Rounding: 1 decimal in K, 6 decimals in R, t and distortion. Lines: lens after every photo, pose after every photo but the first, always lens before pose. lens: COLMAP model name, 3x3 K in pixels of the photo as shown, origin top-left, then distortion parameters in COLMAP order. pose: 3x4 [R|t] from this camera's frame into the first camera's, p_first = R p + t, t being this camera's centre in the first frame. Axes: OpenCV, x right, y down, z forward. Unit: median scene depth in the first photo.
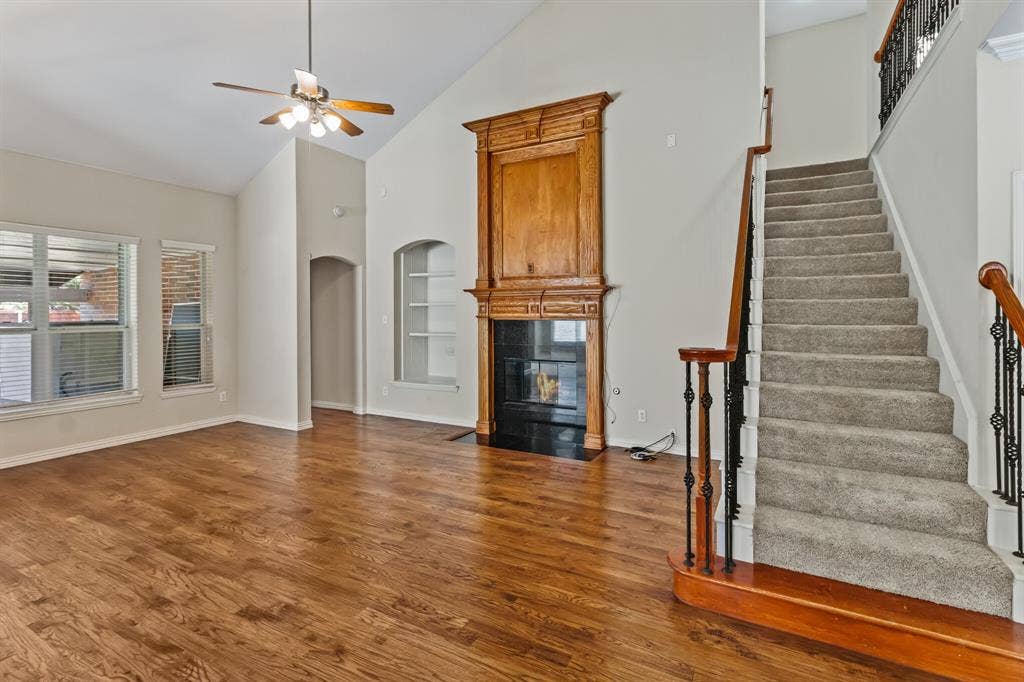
lens RADIAL K [[487.2, 0, 508.7], [0, 487.2, 315.5], [0, 0, 1]] dist [-0.005745, 0.000243]
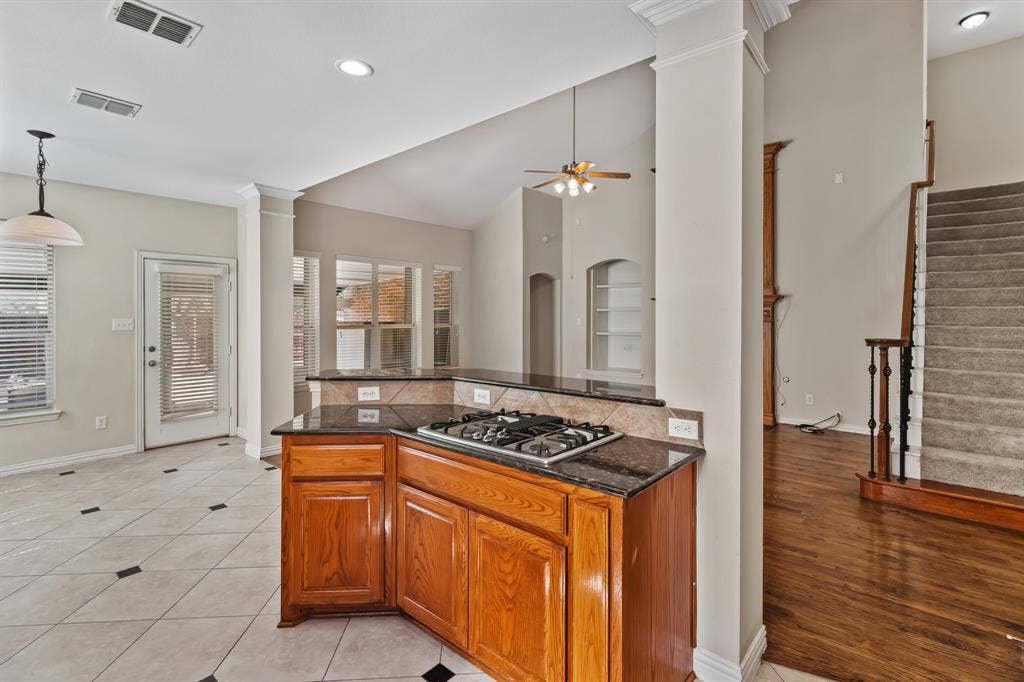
lens RADIAL K [[475.3, 0, 512.1], [0, 475.3, 321.6], [0, 0, 1]] dist [0.000049, -0.001252]
pose [[0.975318, 0.007019, -0.220693, -0.256507], [-0.006686, 0.999975, 0.002258, 0.010892], [0.220704, -0.000727, 0.975341, -0.449248]]
